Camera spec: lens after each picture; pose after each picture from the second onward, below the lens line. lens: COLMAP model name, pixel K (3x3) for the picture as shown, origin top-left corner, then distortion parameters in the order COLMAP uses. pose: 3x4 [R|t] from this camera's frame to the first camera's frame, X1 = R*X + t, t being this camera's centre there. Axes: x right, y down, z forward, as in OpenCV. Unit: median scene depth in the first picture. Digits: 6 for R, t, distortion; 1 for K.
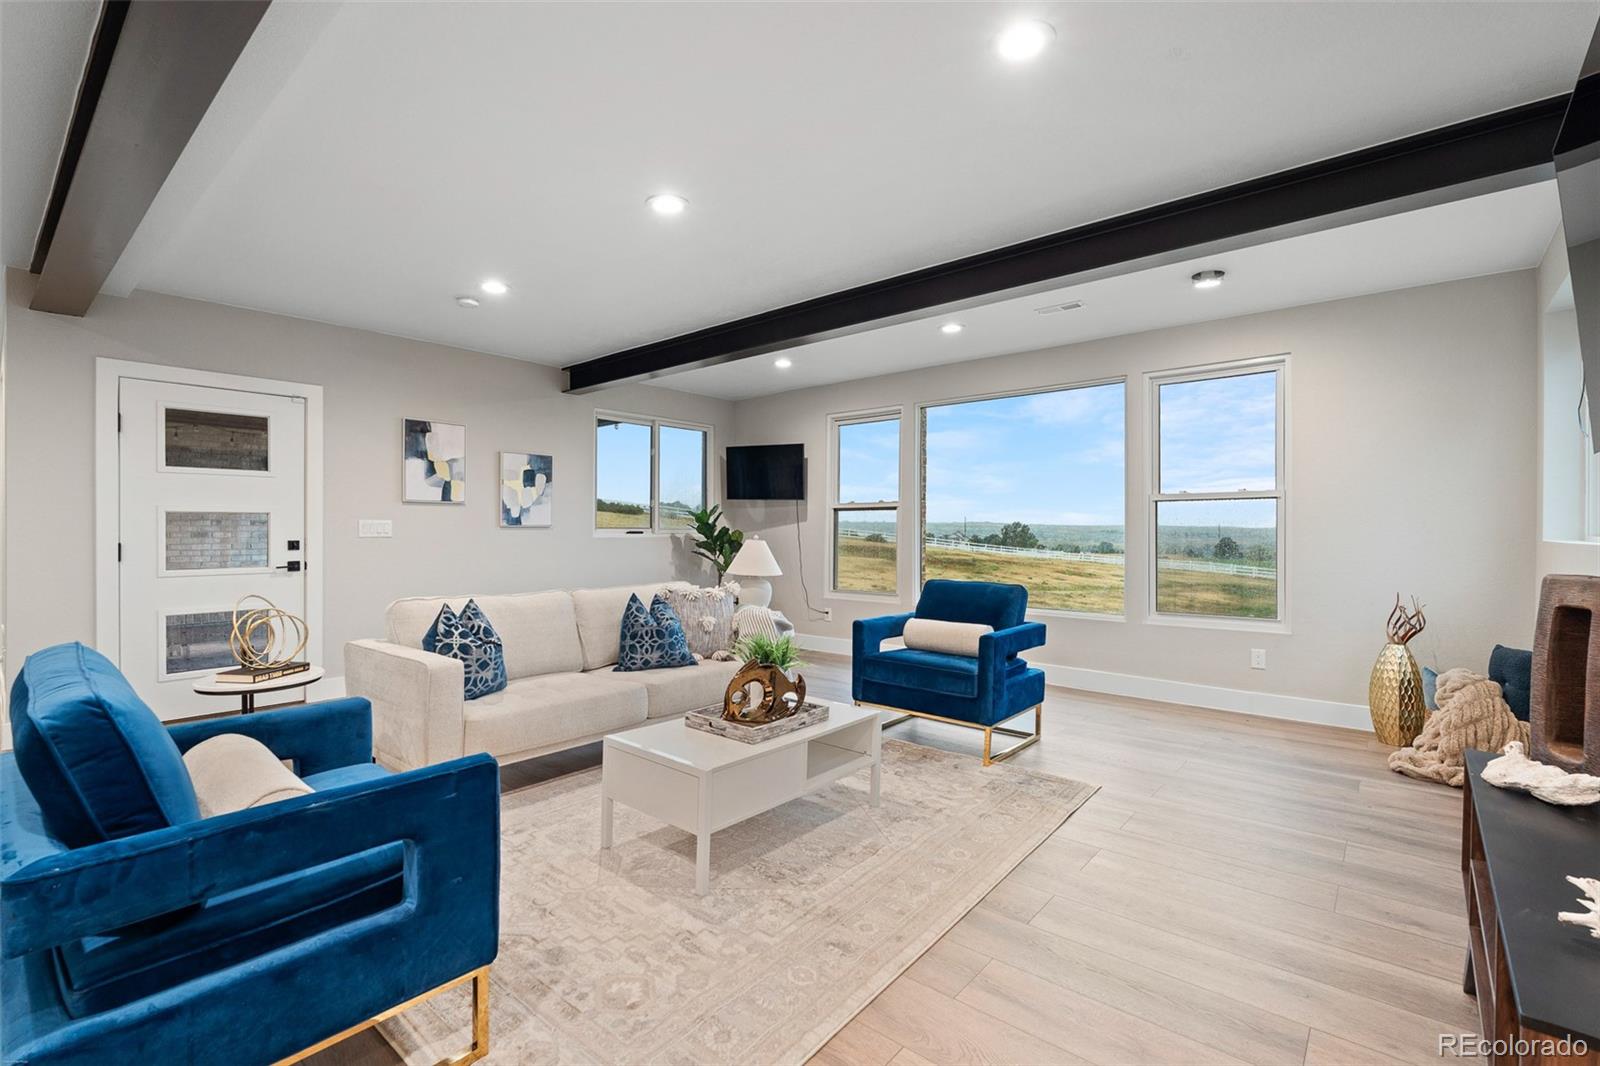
lens RADIAL K [[718.8, 0, 800.0], [0, 718.8, 533.0], [0, 0, 1]] dist [-0.004734, -0.000188]
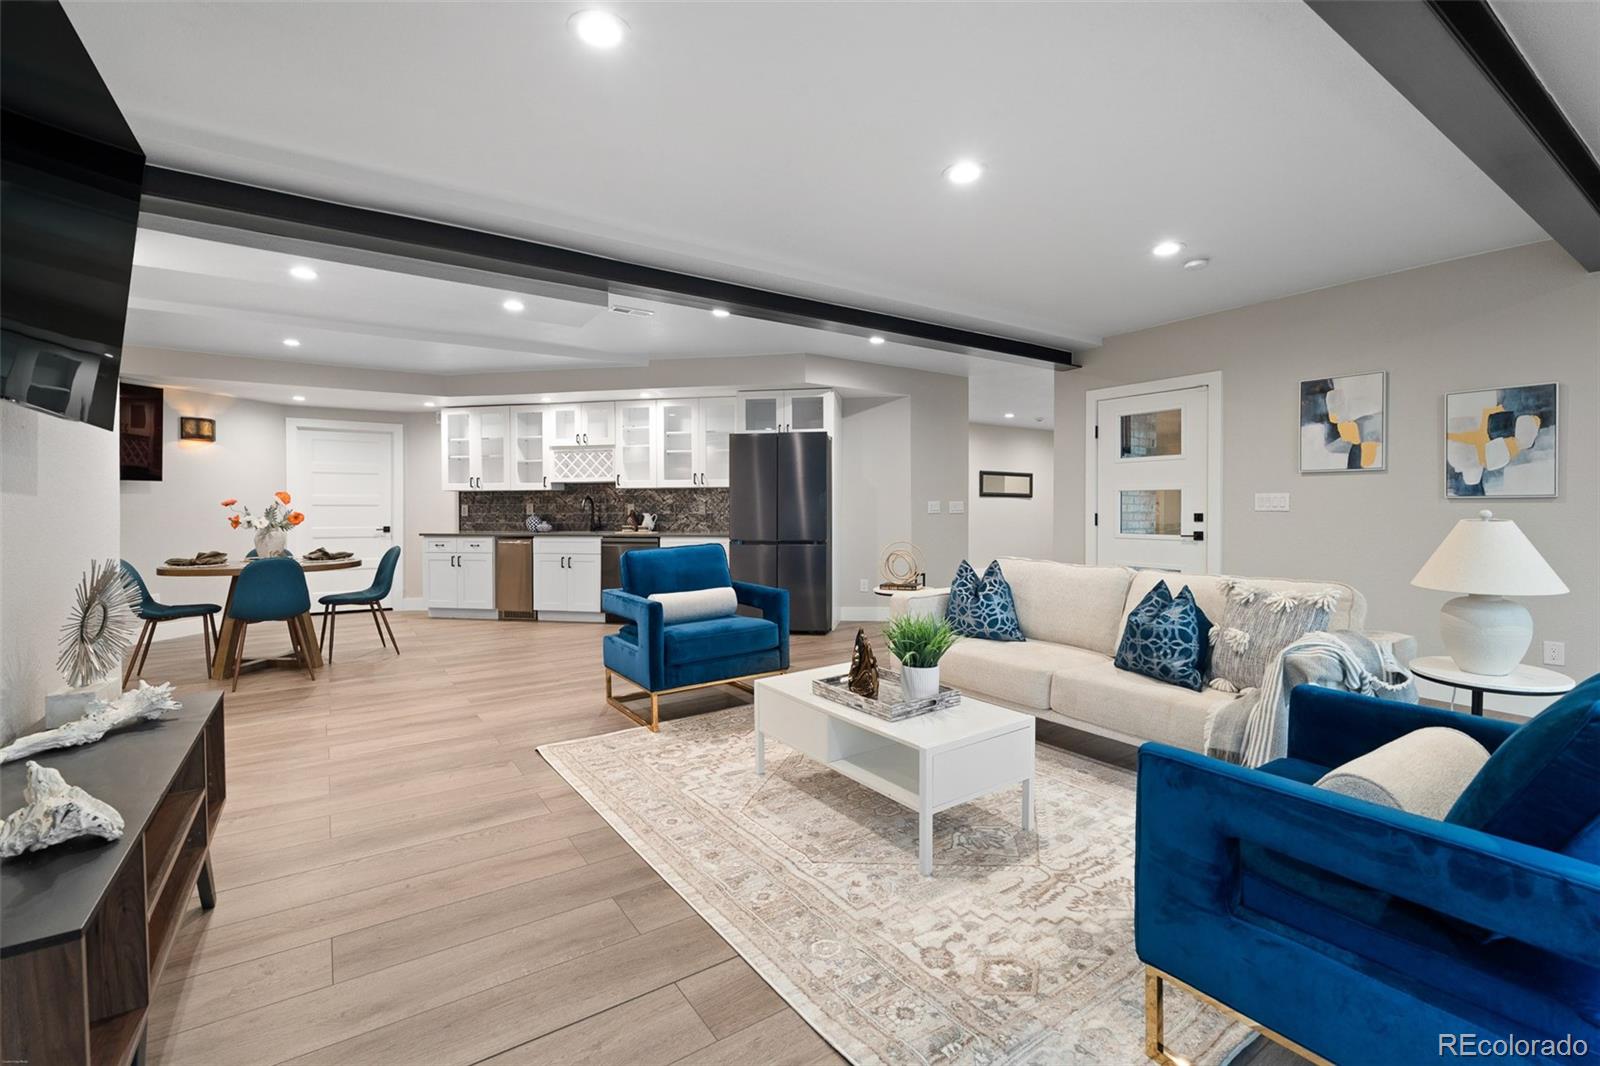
lens RADIAL K [[704.3, 0, 795.9], [0, 704.3, 512.8], [0, 0, 1]] dist [-0.001433, -0.000167]
pose [[-0.268779, 0.007385, -0.963173, 0.531173], [-0.001716, 0.999965, 0.008146, 0.001473], [0.963200, 0.003842, -0.268757, 0.674382]]
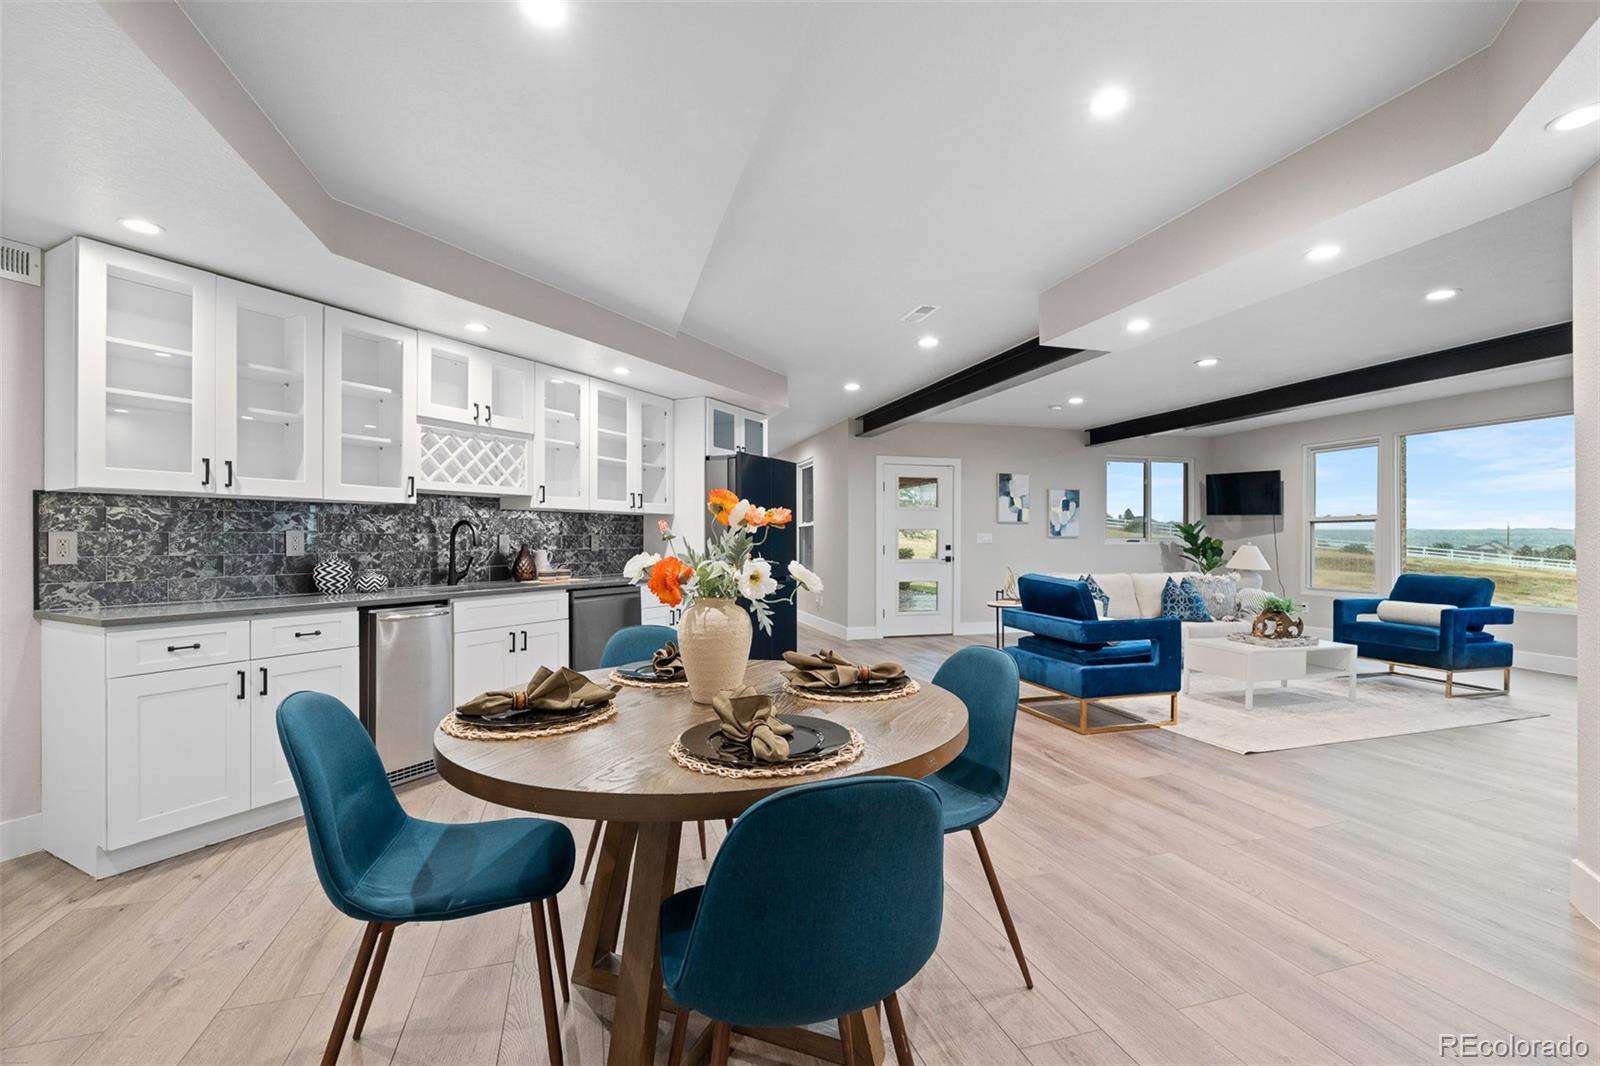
lens RADIAL K [[702.1, 0, 800.0], [0, 702.1, 533.0], [0, 0, 1]] dist [0.000004, 0.000501]
pose [[0.844407, -0.005685, -0.535671, -0.067300], [-0.001782, 0.999908, -0.013421, 0.004732], [0.535699, 0.012288, 0.844320, -0.697399]]
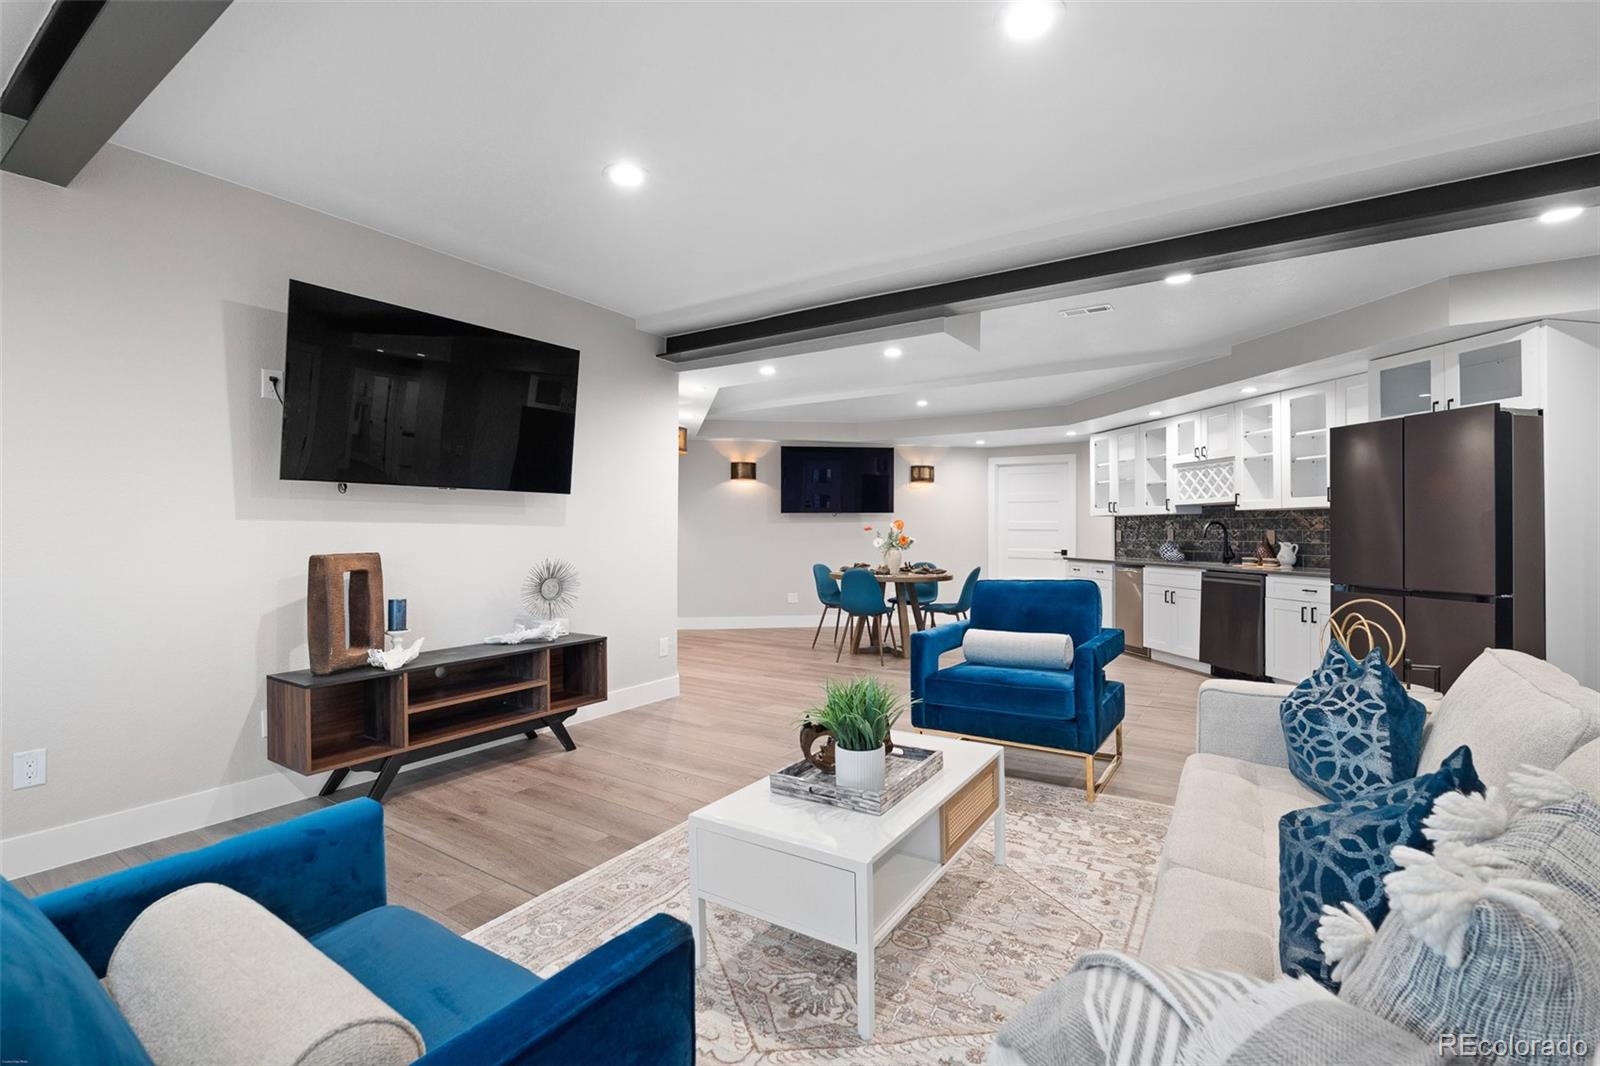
lens RADIAL K [[719.0, 0, 797.5], [0, 719.0, 515.2], [0, 0, 1]] dist [-0.001605, -0.000138]
pose [[-0.993480, -0.008208, -0.113707, 0.060717], [-0.006273, 0.999830, -0.017357, -0.003606], [0.113830, -0.016530, -0.993363, 1.042496]]
